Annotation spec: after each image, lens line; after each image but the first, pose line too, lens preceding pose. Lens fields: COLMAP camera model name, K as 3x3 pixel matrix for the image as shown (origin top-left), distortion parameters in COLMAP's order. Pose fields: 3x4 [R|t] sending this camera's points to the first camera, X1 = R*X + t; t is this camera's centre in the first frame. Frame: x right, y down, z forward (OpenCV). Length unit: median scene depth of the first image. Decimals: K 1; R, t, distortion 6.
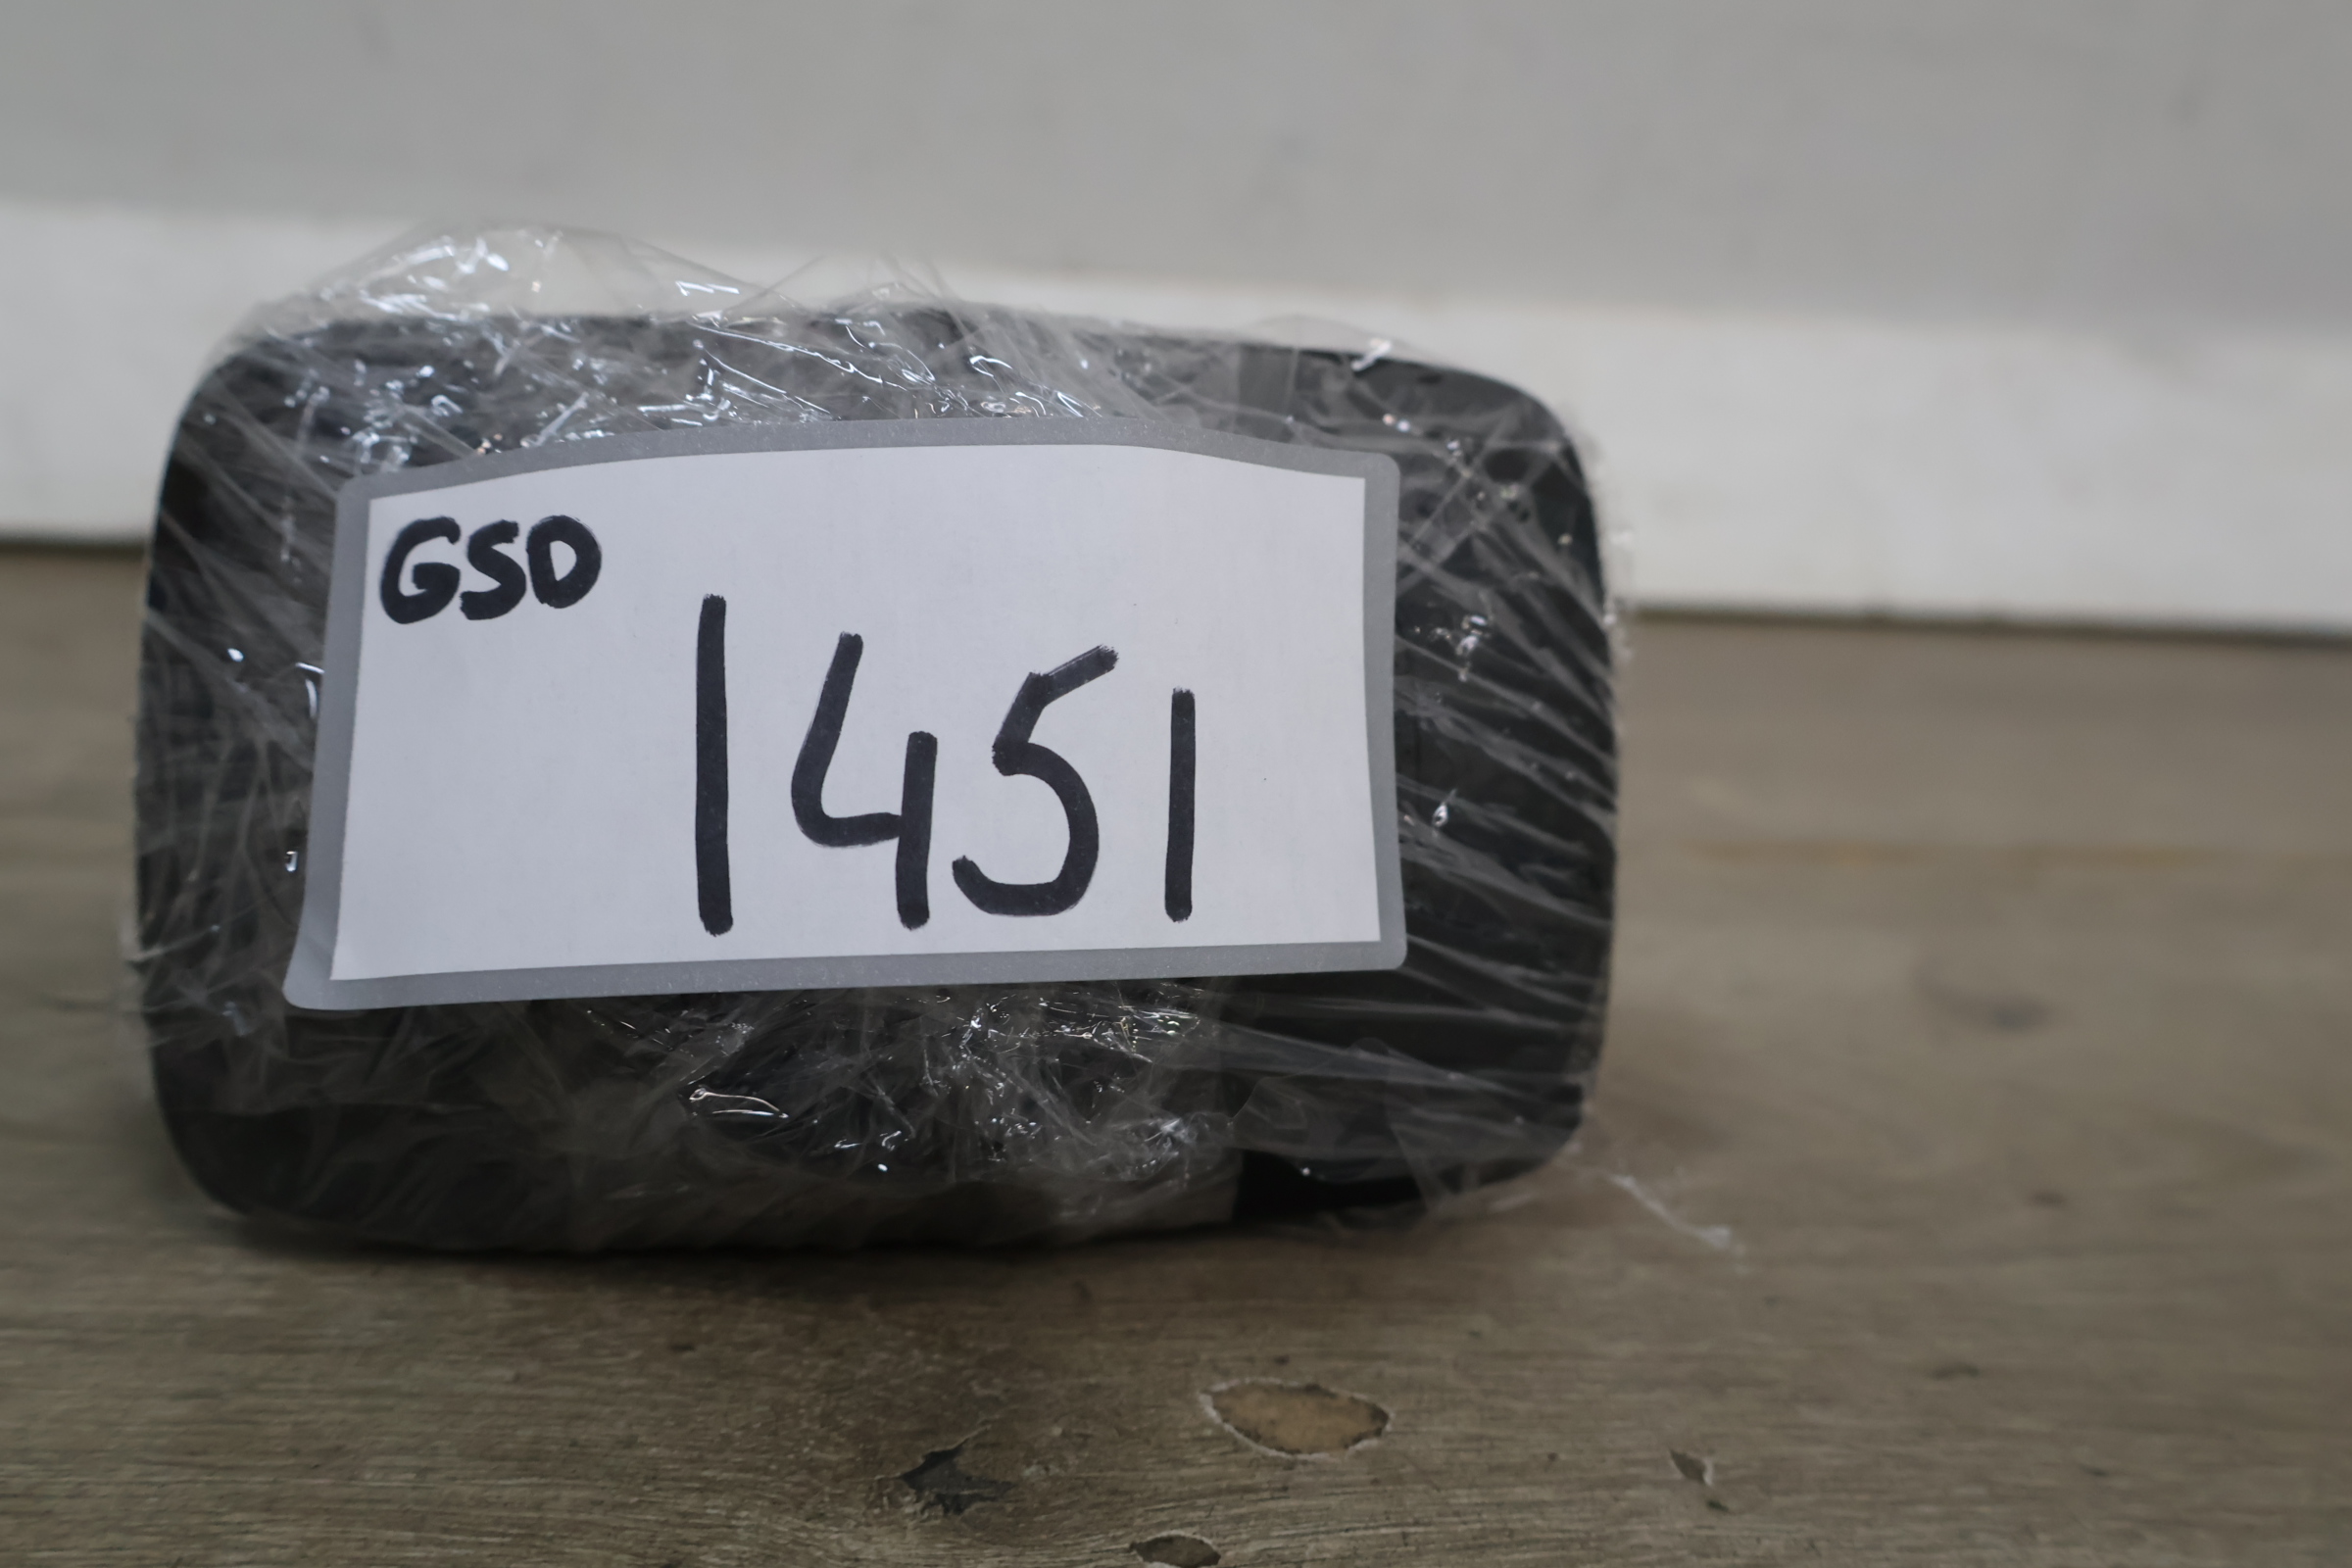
lens RADIAL K [[2254.9, 0, 1167.3], [0, 2254.9, 779.3], [0, 0, 1]] dist [0.012666, 0.000000]
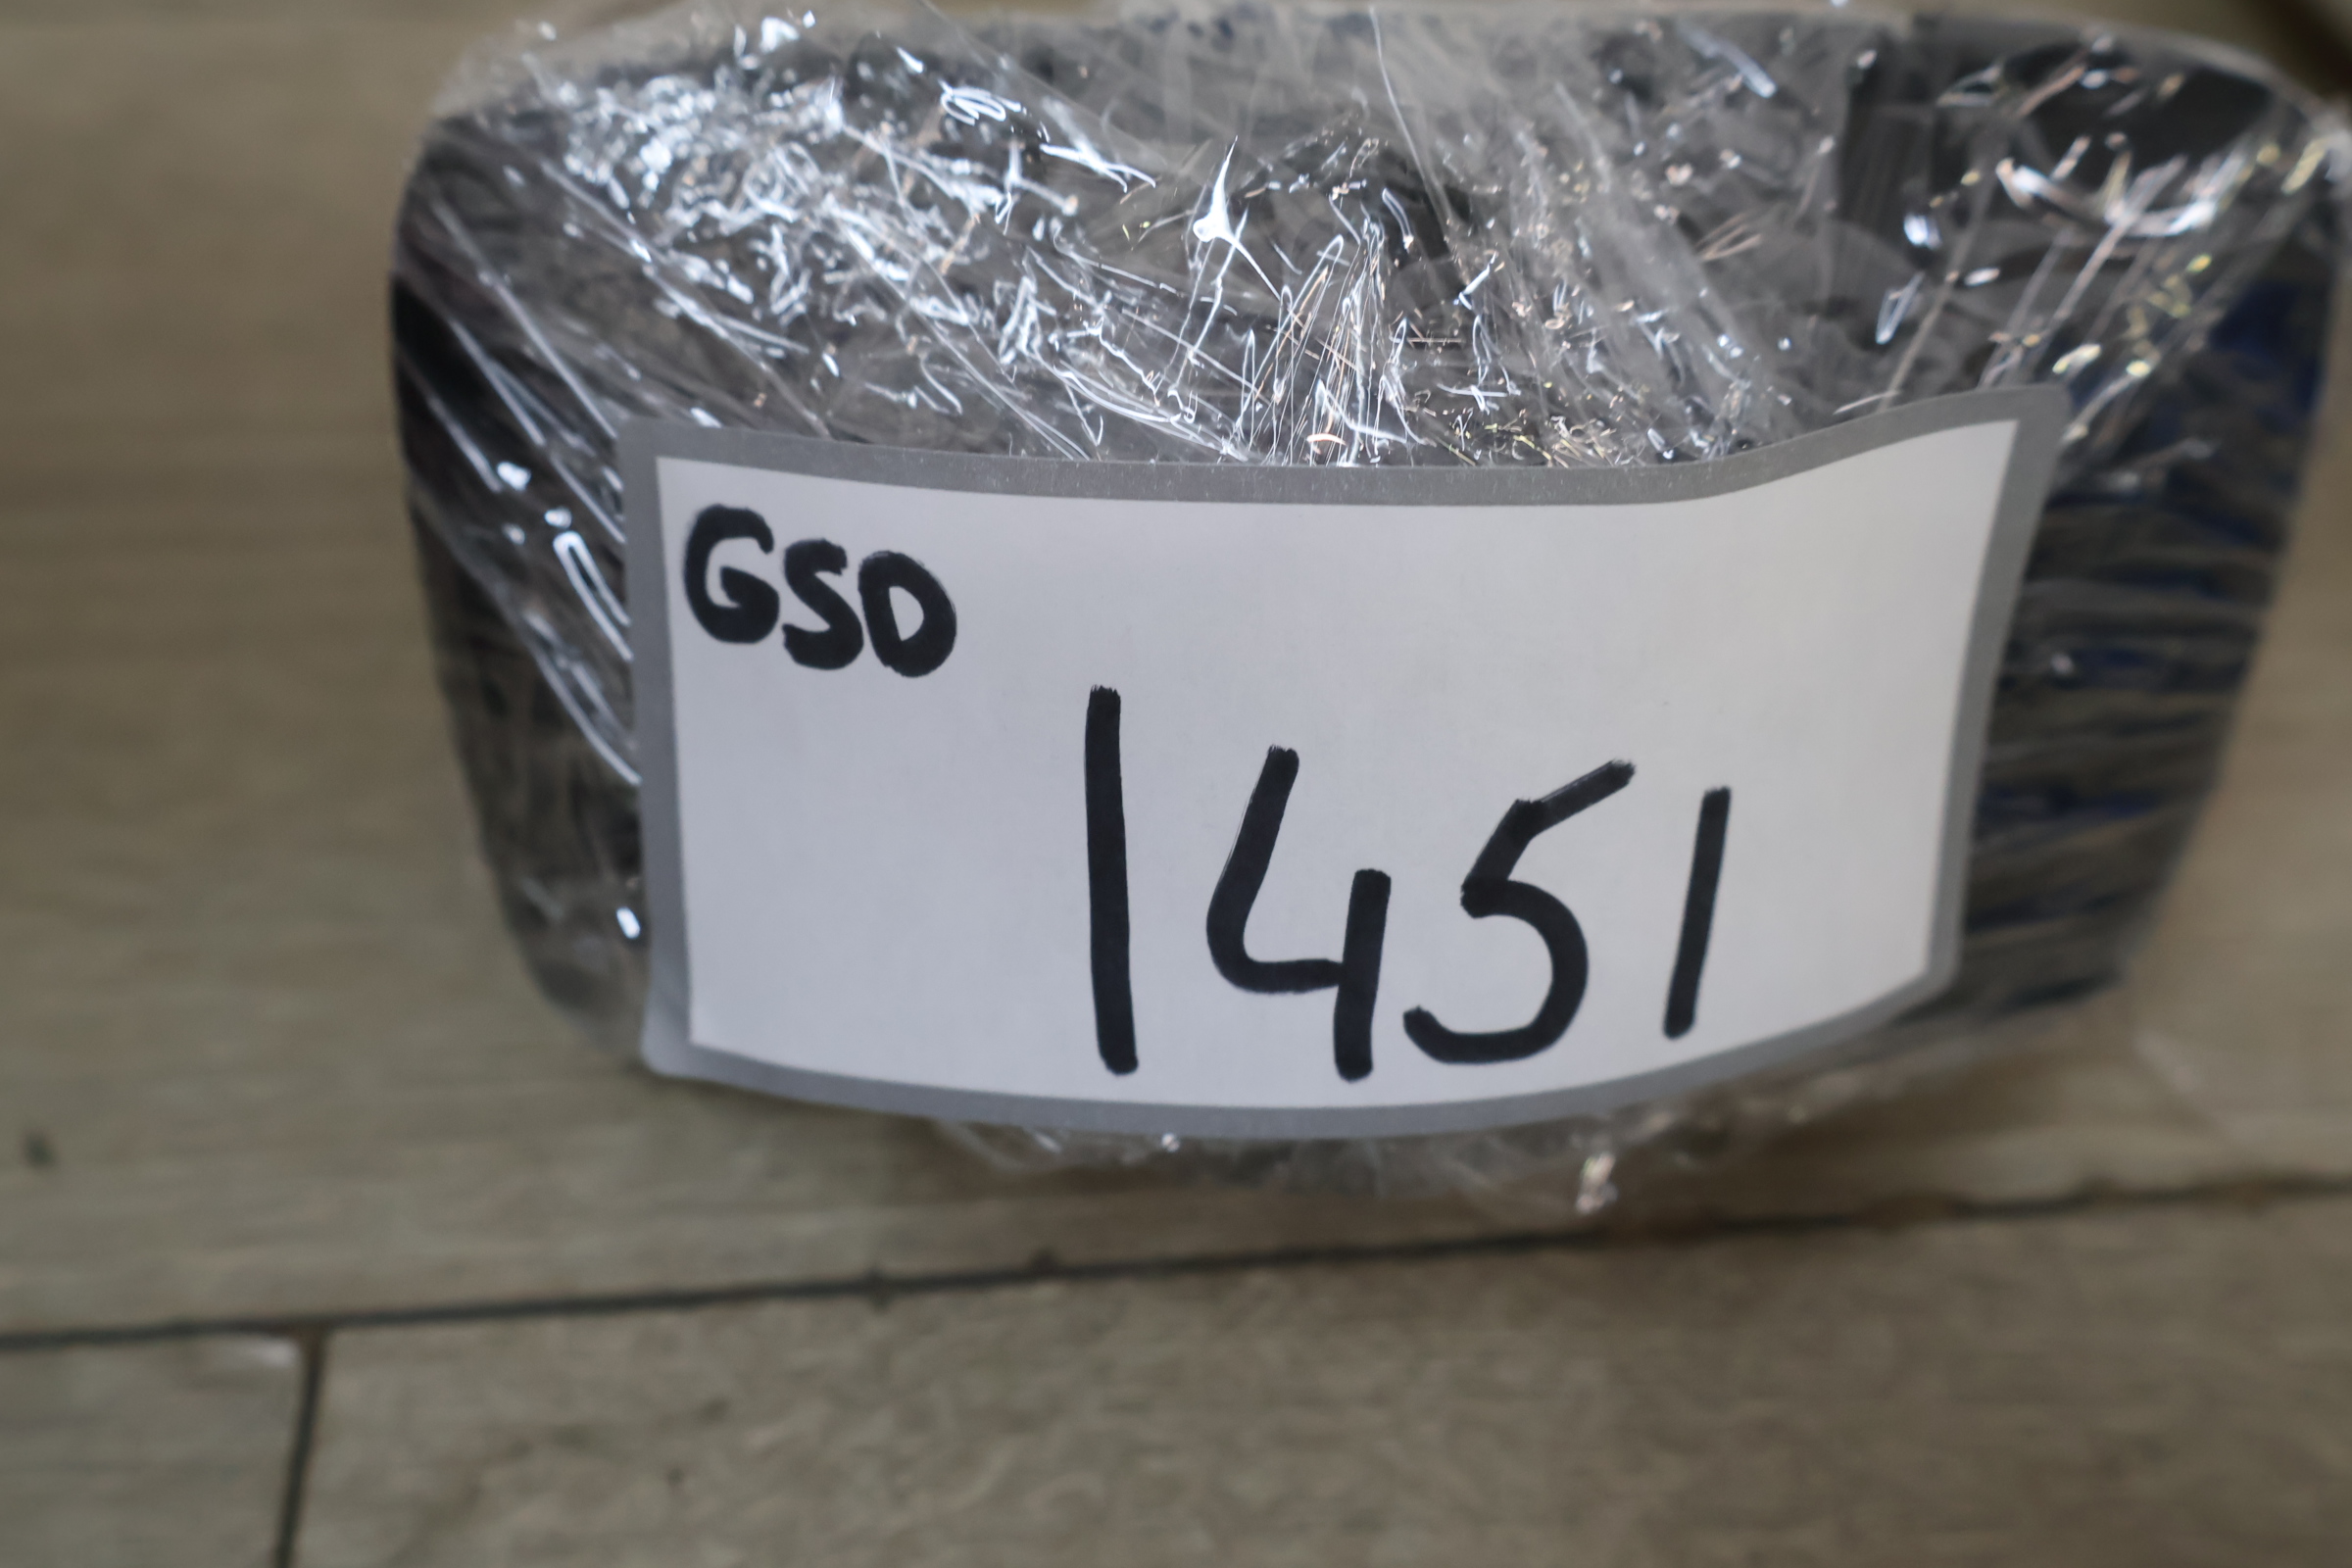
lens RADIAL K [[2254.9, 0, 1180.7], [0, 2254.9, 784.7], [0, 0, 1]] dist [0.012666, 0.000000]
pose [[0.986965, 0.081197, -0.138948, -0.067468], [0.011383, 0.826004, 0.563549, -0.480049], [0.160530, -0.557785, 0.814313, 0.368226]]
